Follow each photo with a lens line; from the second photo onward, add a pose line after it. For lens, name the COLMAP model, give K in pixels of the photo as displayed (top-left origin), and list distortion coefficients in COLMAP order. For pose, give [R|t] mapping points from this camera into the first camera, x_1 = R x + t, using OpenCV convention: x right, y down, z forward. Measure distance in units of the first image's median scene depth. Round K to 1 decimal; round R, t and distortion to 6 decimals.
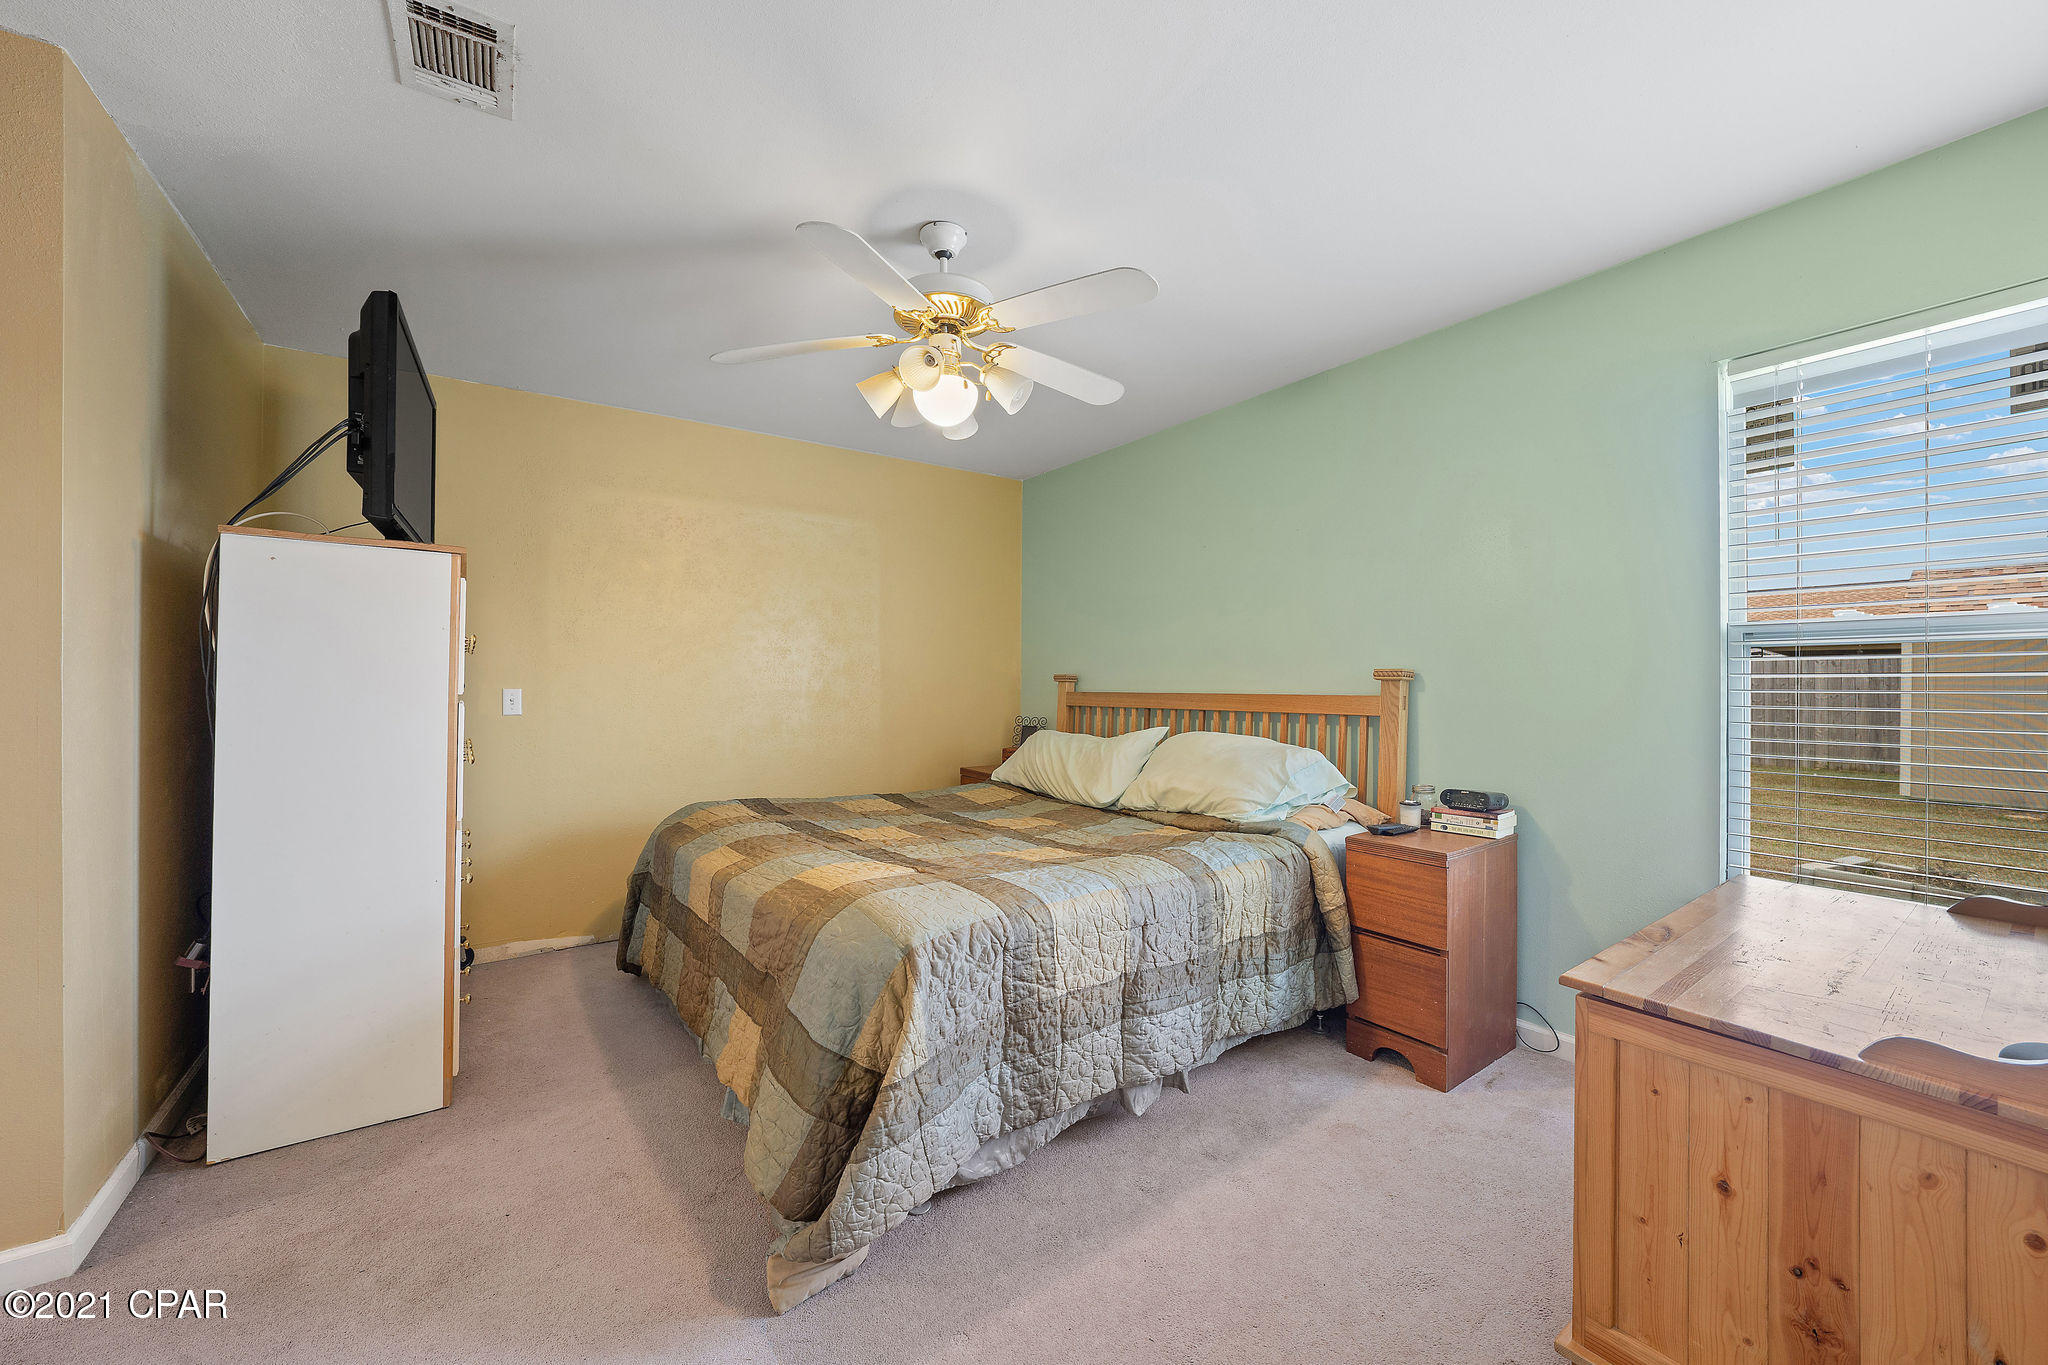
lens RADIAL K [[793.3, 0, 1024.0], [0, 793.3, 682.5], [0, 0, 1]] dist [-0.000561, 0.000115]
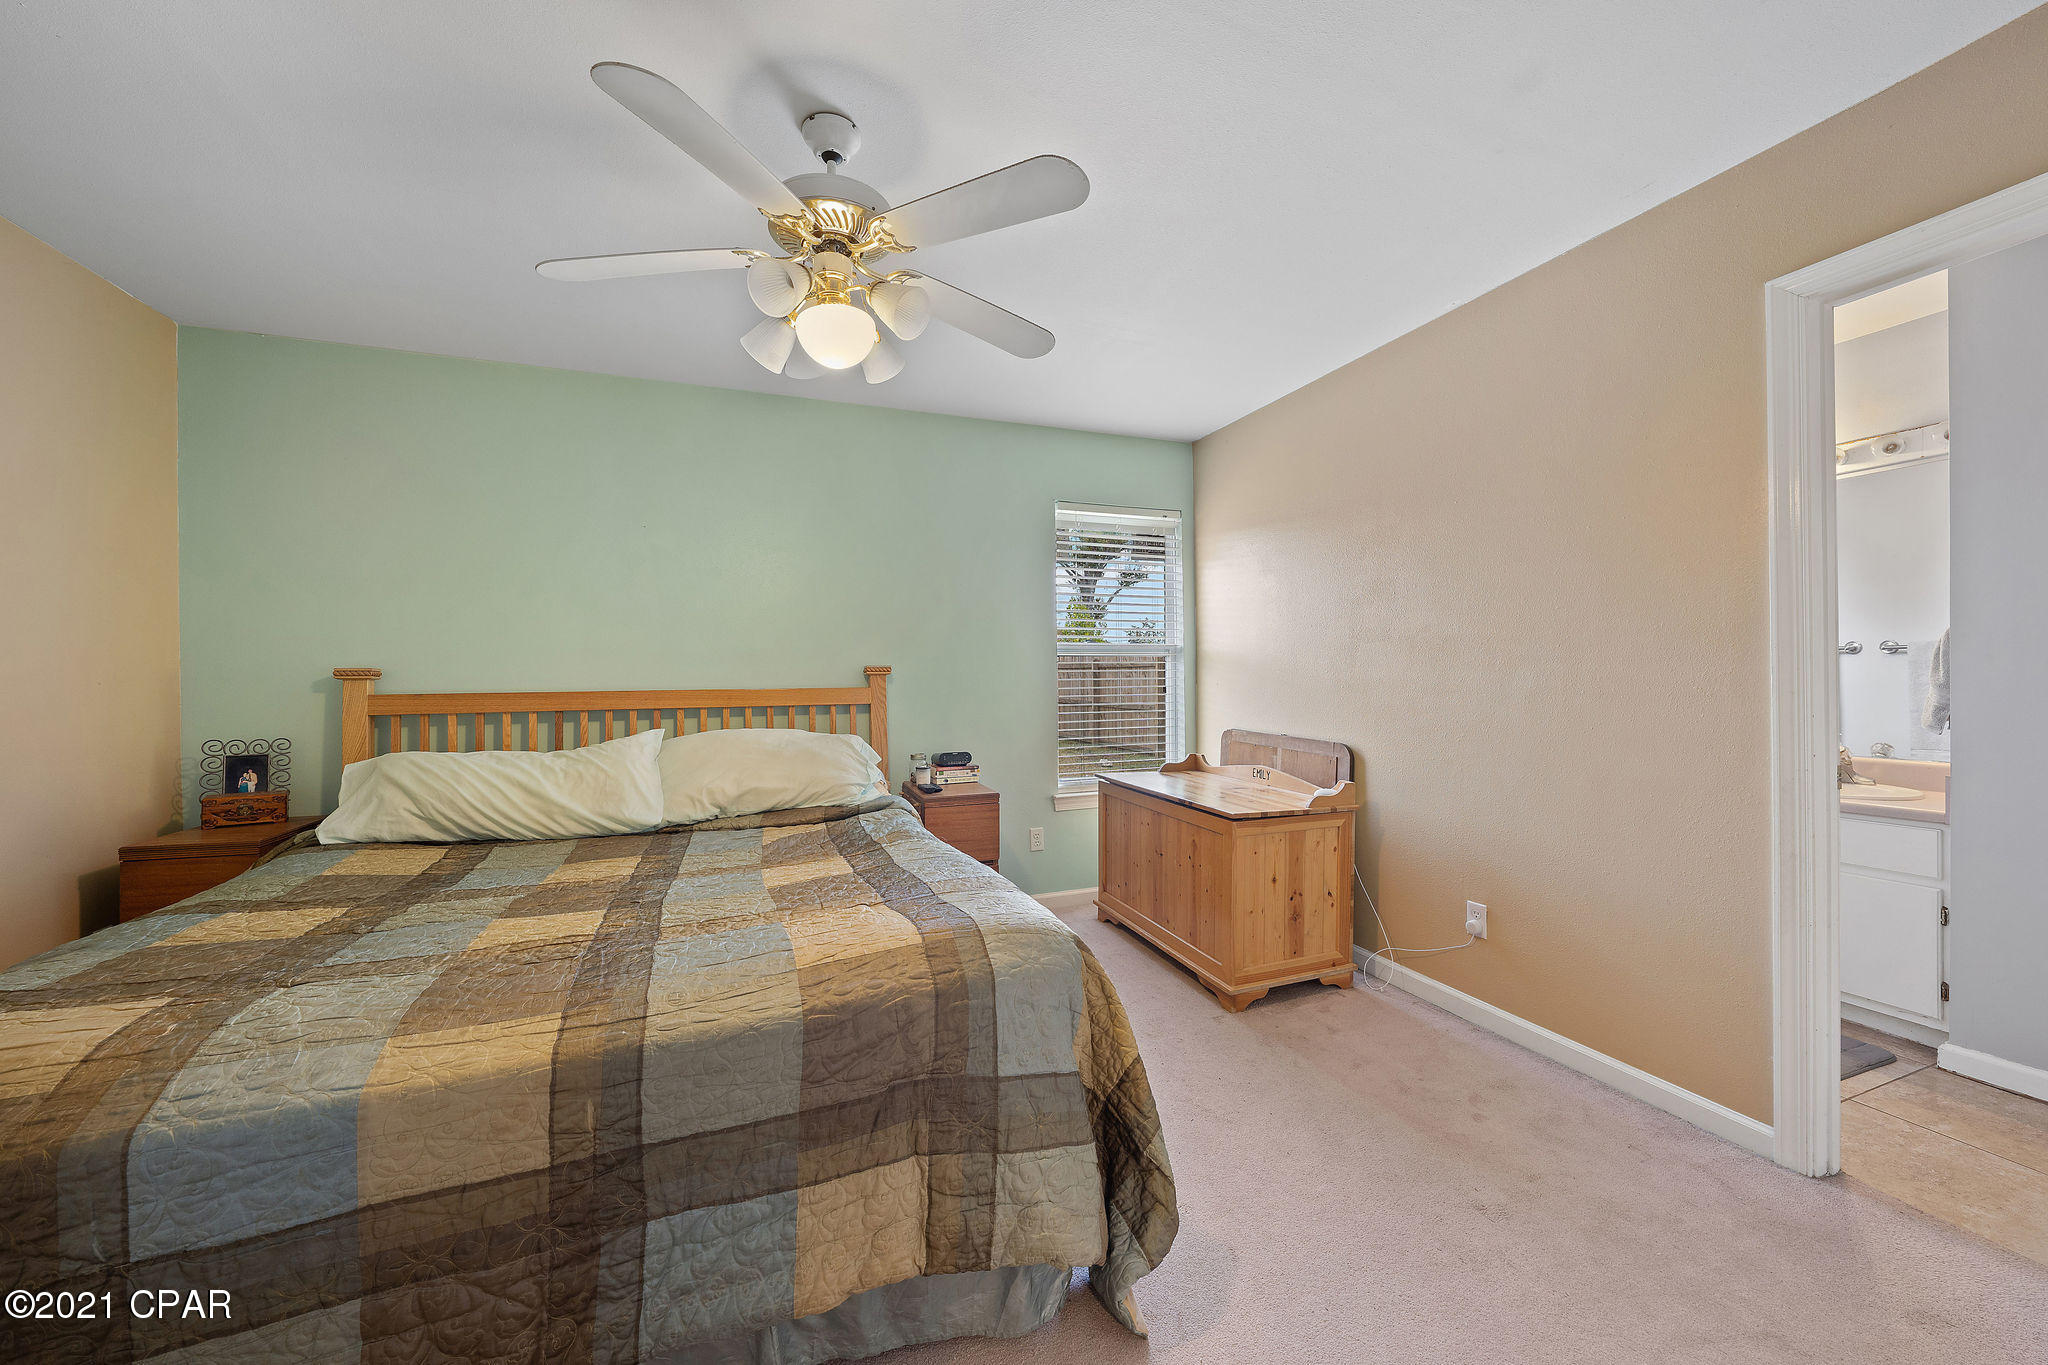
lens RADIAL K [[767.6, 0, 1029.5], [0, 767.6, 674.1], [0, 0, 1]] dist [-0.000562, -0.000008]
pose [[0.231612, -0.003457, 0.972802, -0.650797], [0.006113, 0.999979, 0.002098, -0.004819], [-0.972789, 0.005460, 0.231628, 0.478839]]
